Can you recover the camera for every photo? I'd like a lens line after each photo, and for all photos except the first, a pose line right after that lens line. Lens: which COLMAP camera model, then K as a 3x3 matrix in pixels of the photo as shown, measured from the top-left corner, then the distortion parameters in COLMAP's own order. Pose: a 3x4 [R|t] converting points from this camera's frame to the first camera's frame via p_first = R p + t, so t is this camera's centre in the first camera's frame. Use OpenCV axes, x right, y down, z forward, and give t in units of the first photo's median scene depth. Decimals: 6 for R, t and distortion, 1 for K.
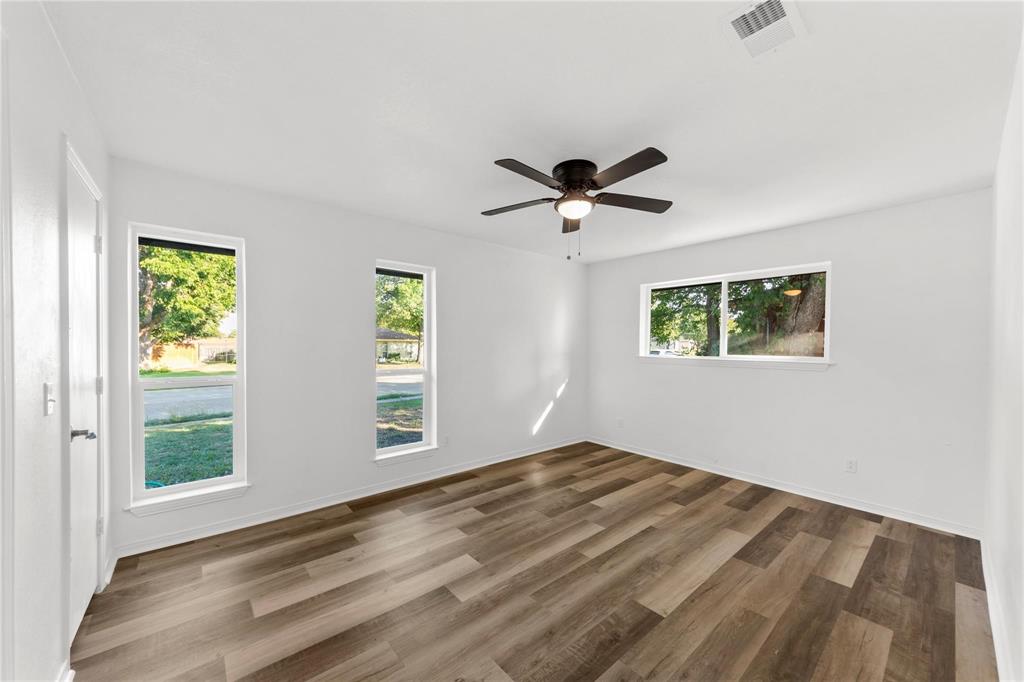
lens RADIAL K [[376.8, 0, 512.0], [0, 376.8, 346.7], [0, 0, 1]] dist [0.001830, -0.000827]
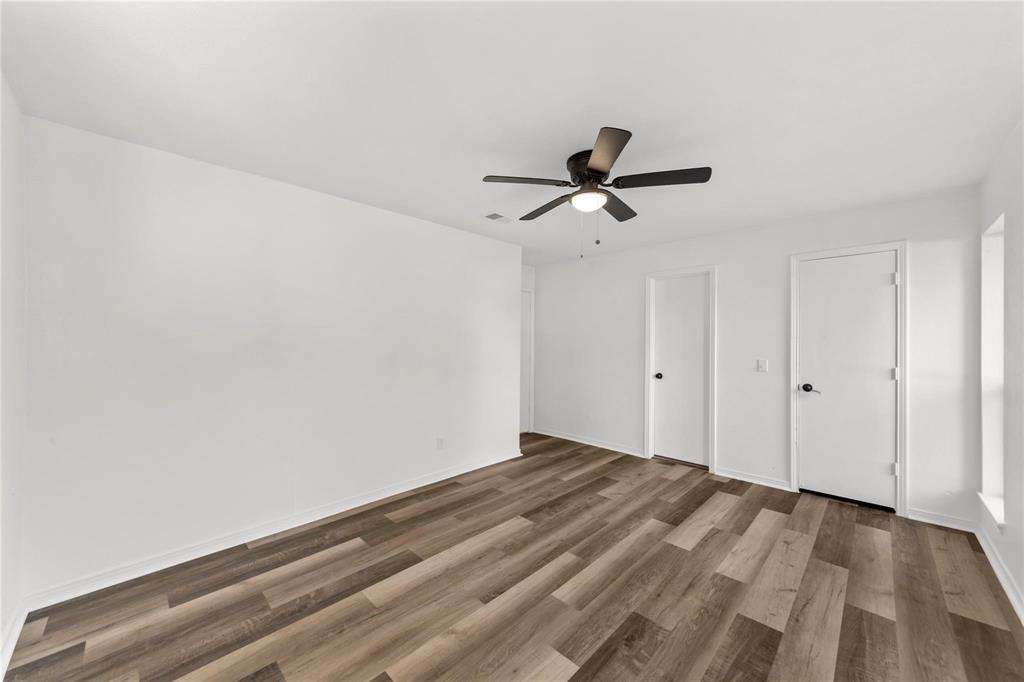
lens RADIAL K [[376.8, 0, 512.2], [0, 376.8, 343.8], [0, 0, 1]] dist [0.001830, -0.000827]
pose [[-0.995099, -0.010370, -0.098341, 0.464668], [-0.010145, 0.999945, -0.002786, 0.006590], [0.098365, -0.001775, -0.995149, 1.997734]]
